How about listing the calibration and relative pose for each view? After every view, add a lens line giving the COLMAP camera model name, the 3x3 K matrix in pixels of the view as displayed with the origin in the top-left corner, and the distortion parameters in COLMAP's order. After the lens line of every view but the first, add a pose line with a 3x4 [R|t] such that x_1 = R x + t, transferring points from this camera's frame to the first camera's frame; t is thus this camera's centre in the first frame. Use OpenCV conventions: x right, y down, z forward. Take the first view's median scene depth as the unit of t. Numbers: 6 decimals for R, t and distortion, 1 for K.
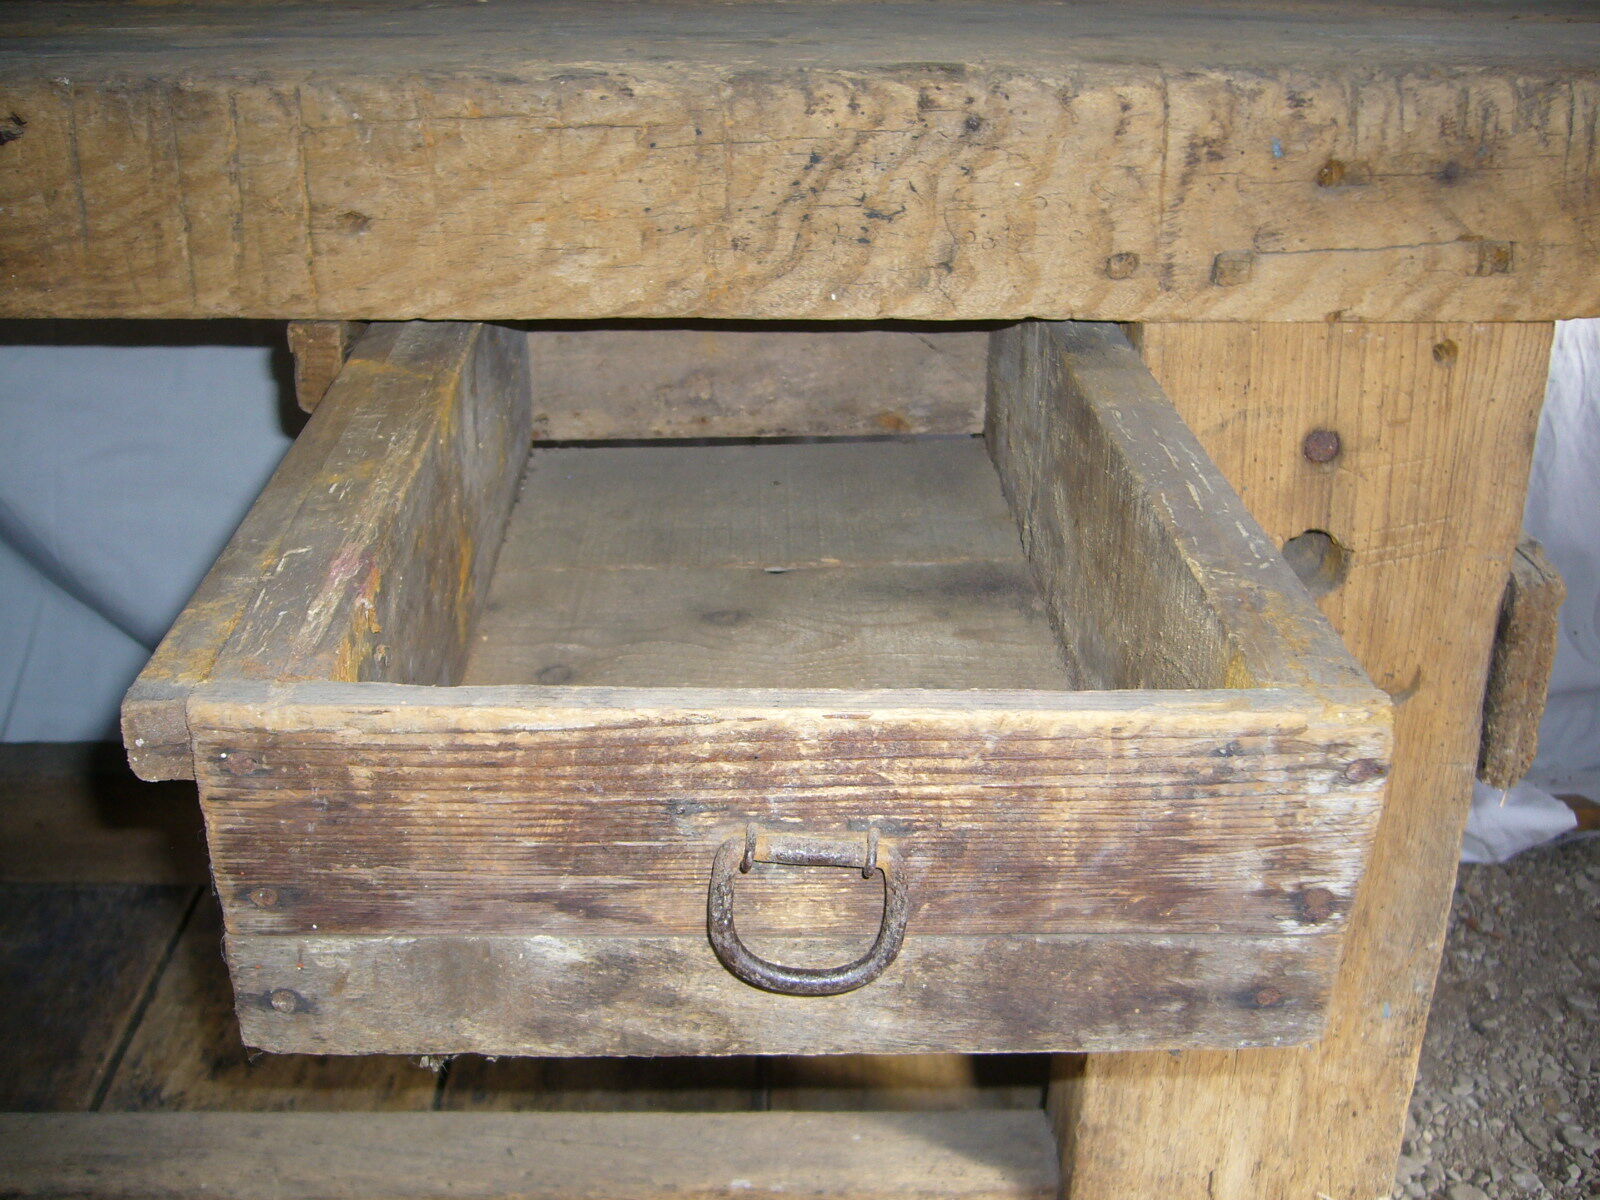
lens RADIAL K [[1637.2, 0, 773.7], [0, 1637.2, 600.3], [0, 0, 1]] dist [-0.006863, -0.004182]
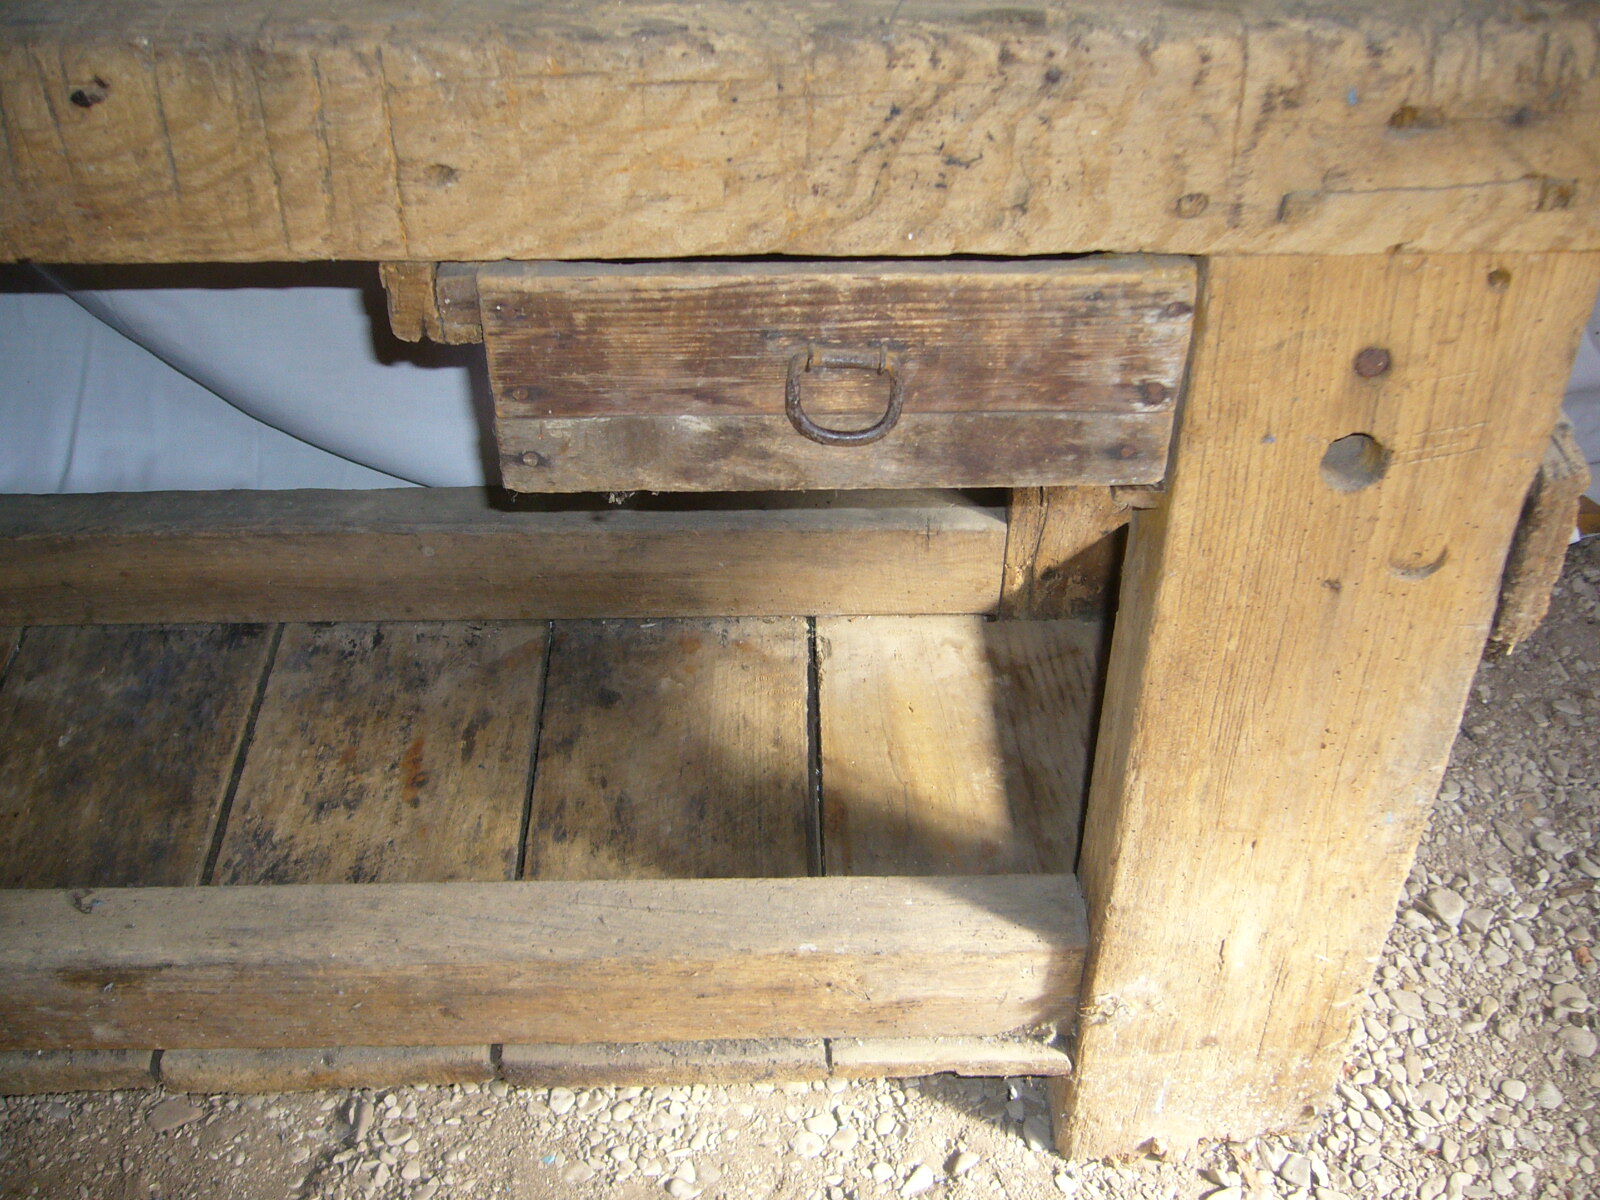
lens RADIAL K [[1793.1, 0, 800.0], [0, 1793.1, 600.0], [0, 0, 1]] dist [-0.002346, -0.007605]
pose [[0.999451, 0.005742, -0.032644, 0.005361], [-0.006358, 0.999803, -0.018802, 0.065129], [0.032529, 0.018999, 0.999290, -0.125167]]
